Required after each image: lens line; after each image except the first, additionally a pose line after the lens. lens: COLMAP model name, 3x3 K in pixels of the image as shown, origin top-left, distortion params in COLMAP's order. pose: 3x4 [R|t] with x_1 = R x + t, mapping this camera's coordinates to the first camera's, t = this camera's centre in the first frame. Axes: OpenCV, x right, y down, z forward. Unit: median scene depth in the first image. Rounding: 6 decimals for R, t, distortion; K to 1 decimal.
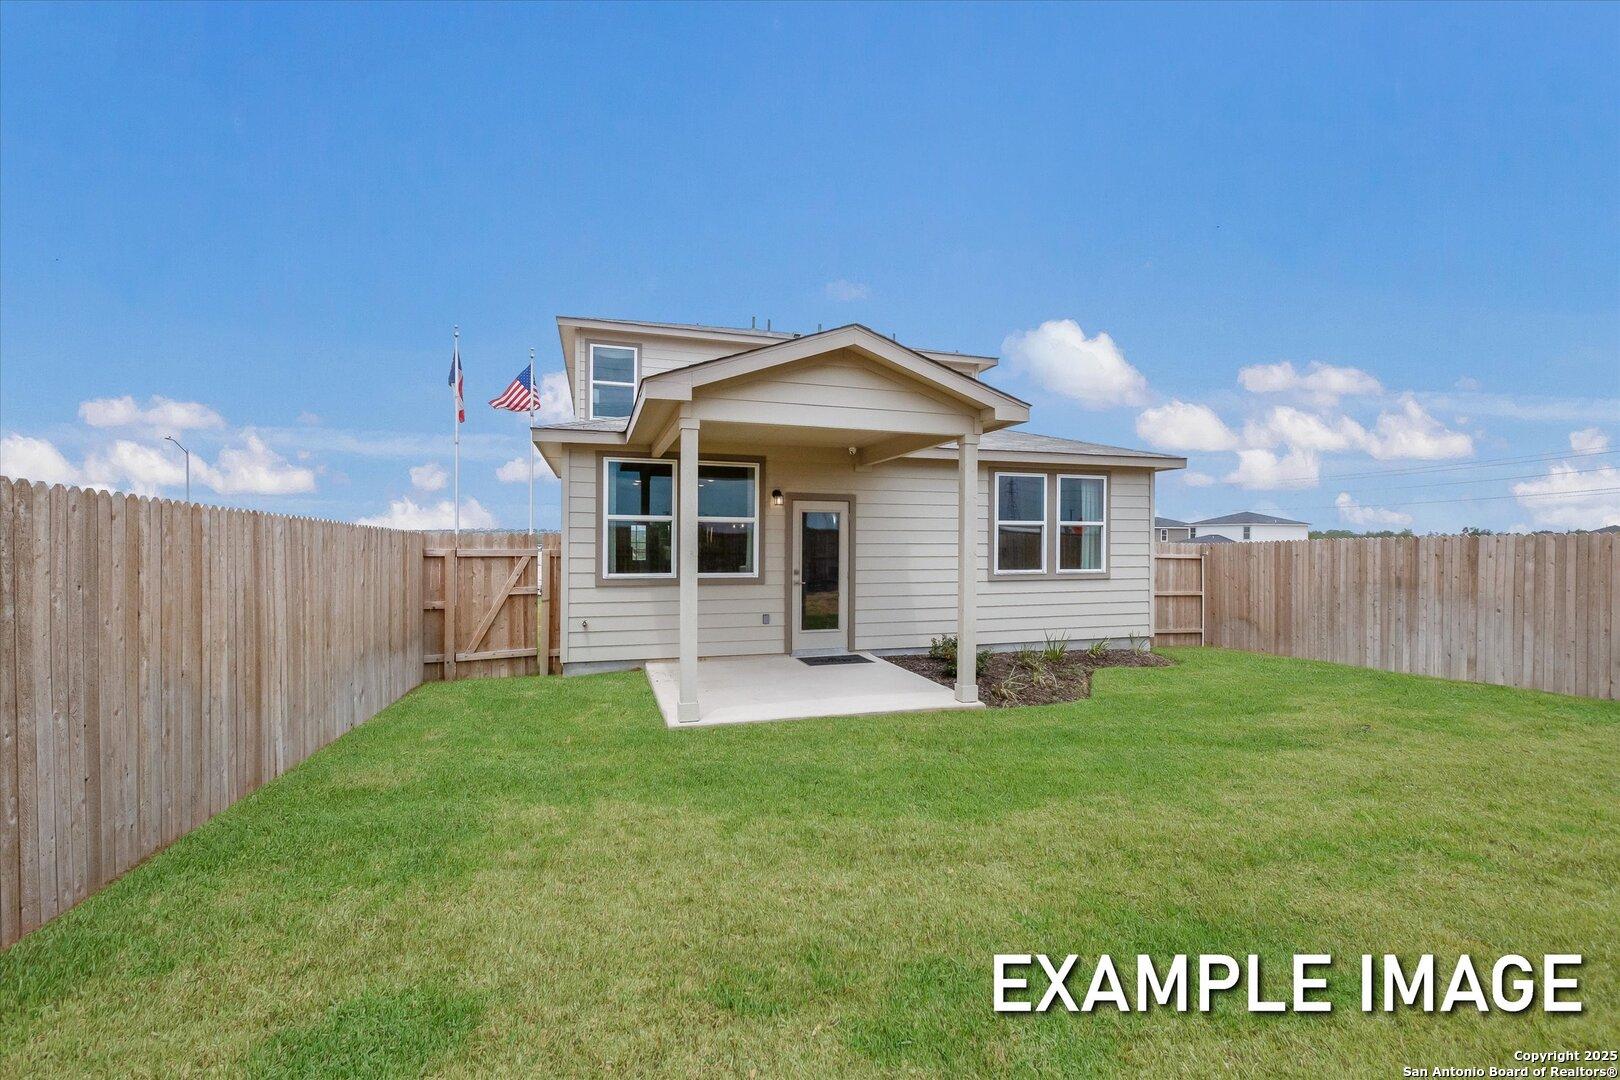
lens RADIAL K [[699.7, 0, 810.1], [0, 699.7, 534.8], [0, 0, 1]] dist [-0.002372, 0.000220]
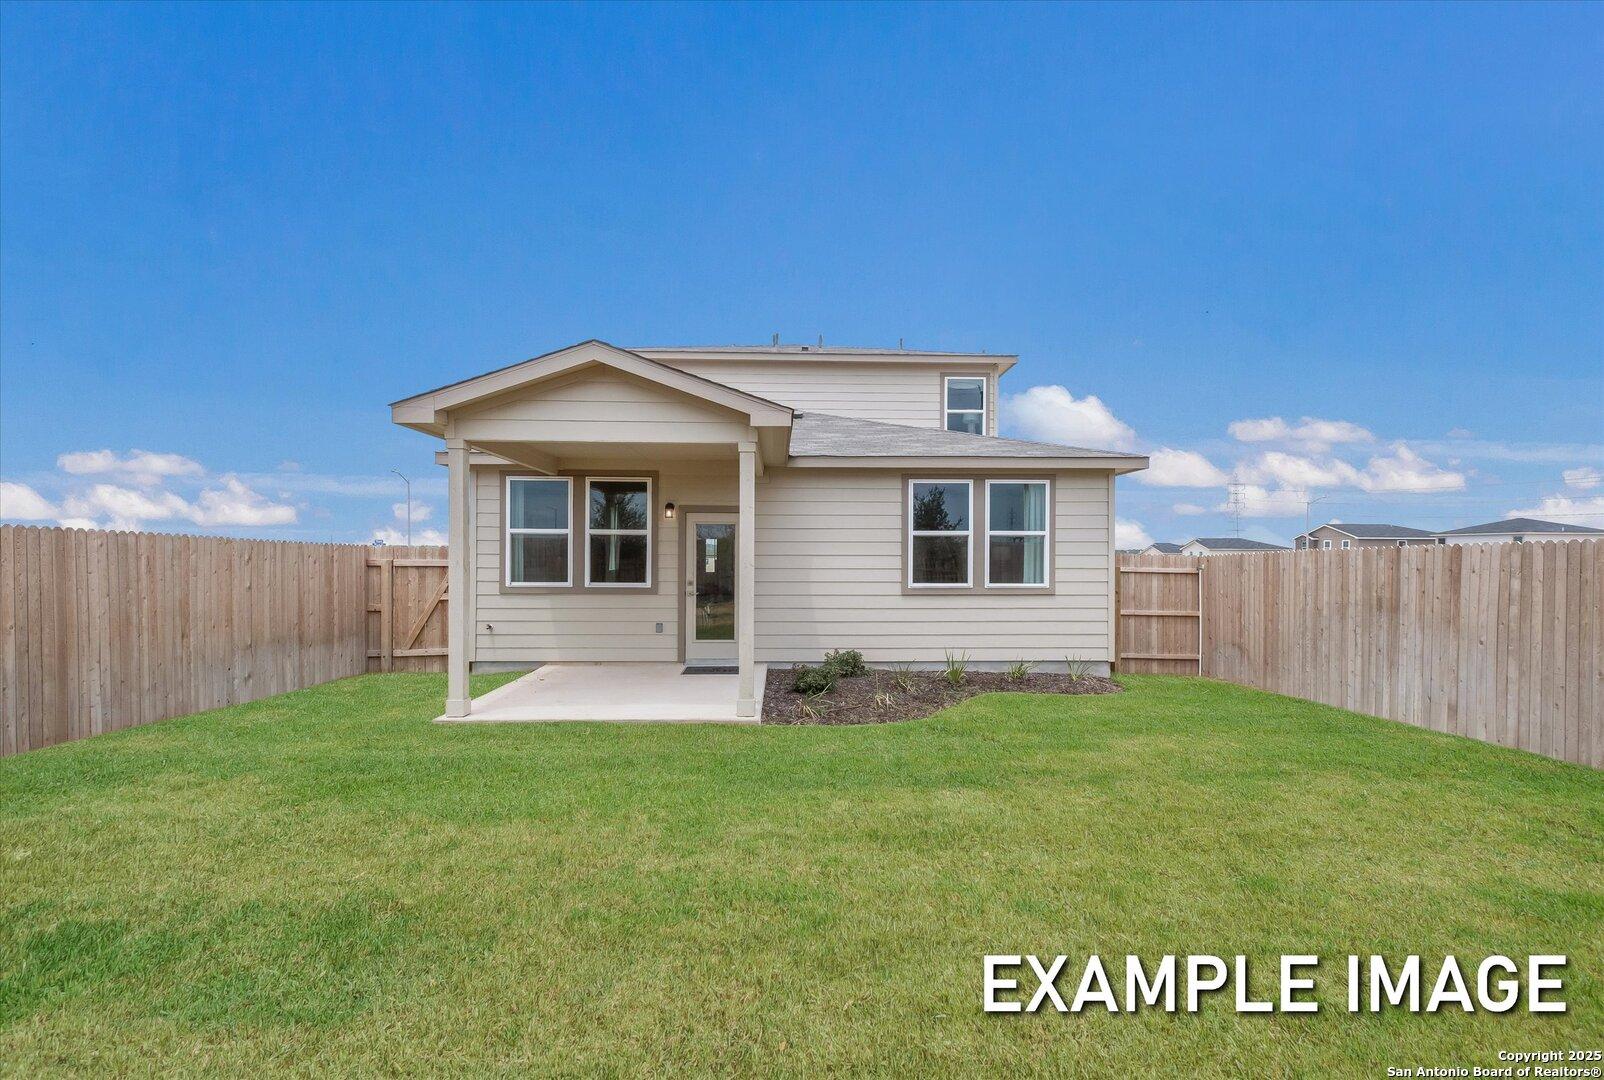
lens RADIAL K [[689.7, 0, 802.2], [0, 689.7, 543.4], [0, 0, 1]] dist [-0.009790, -0.000892]
pose [[0.963178, -0.004466, -0.268826, 0.414214], [0.002621, 0.999970, -0.007221, 0.003397], [0.268851, 0.006251, 0.963162, 0.074011]]
